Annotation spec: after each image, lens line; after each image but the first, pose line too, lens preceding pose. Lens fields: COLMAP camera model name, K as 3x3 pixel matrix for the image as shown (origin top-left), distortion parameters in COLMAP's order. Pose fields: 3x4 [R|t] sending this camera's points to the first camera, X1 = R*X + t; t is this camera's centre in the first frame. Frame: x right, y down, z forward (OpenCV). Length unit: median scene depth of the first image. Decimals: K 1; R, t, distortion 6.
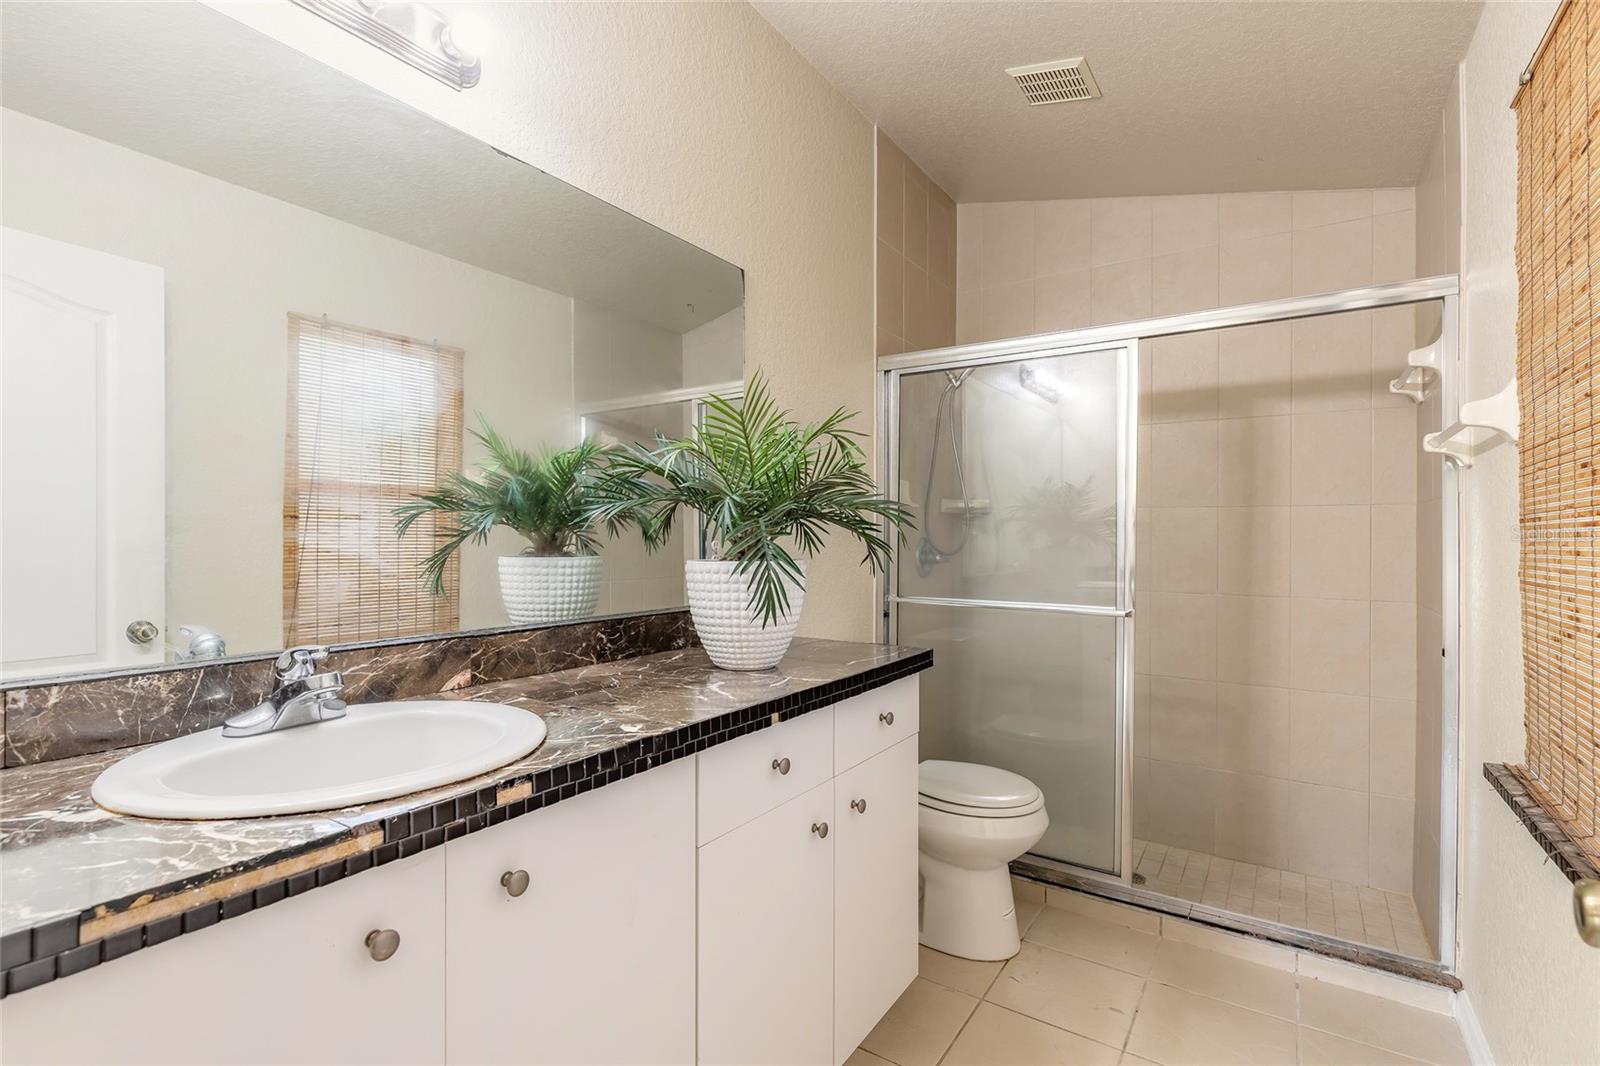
lens RADIAL K [[756.7, 0, 800.0], [0, 756.7, 533.0], [0, 0, 1]] dist [0.001049, -0.000112]
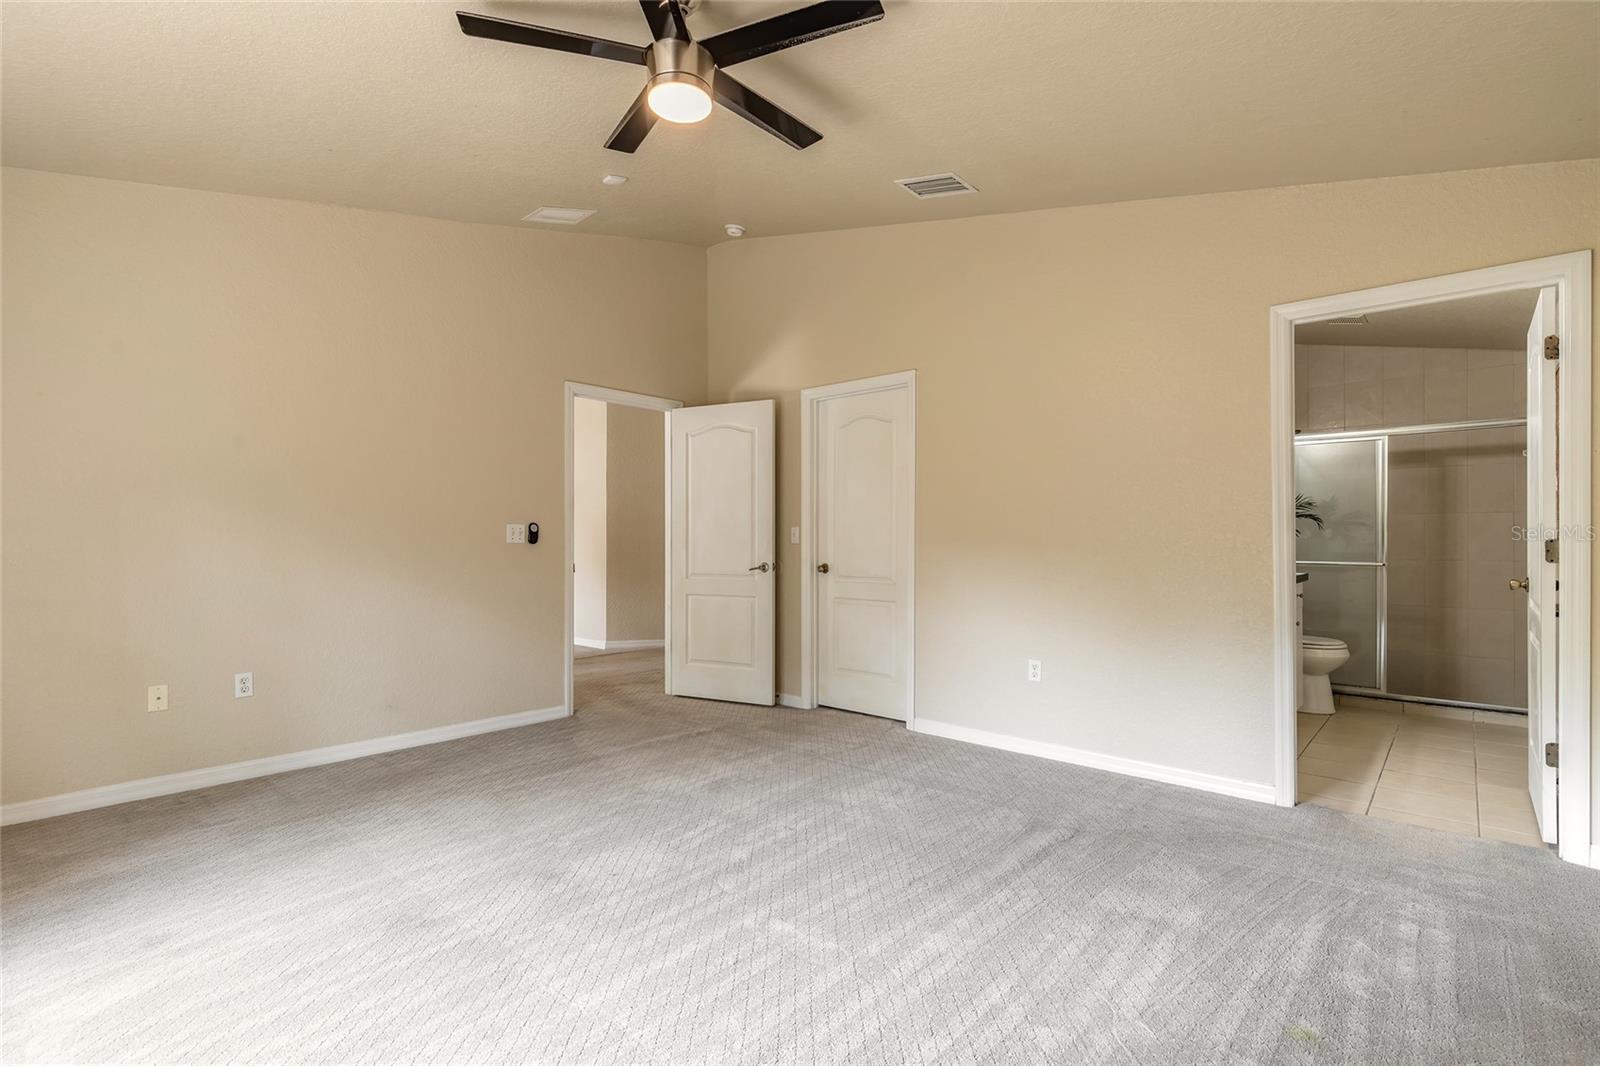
lens RADIAL K [[756.7, 0, 800.0], [0, 756.7, 533.0], [0, 0, 1]] dist [0.001049, -0.000112]
pose [[0.990280, -0.000798, -0.139085, -0.755498], [-0.000740, 0.999939, -0.011000, 0.037325], [0.139085, 0.010996, 0.990219, -1.127360]]
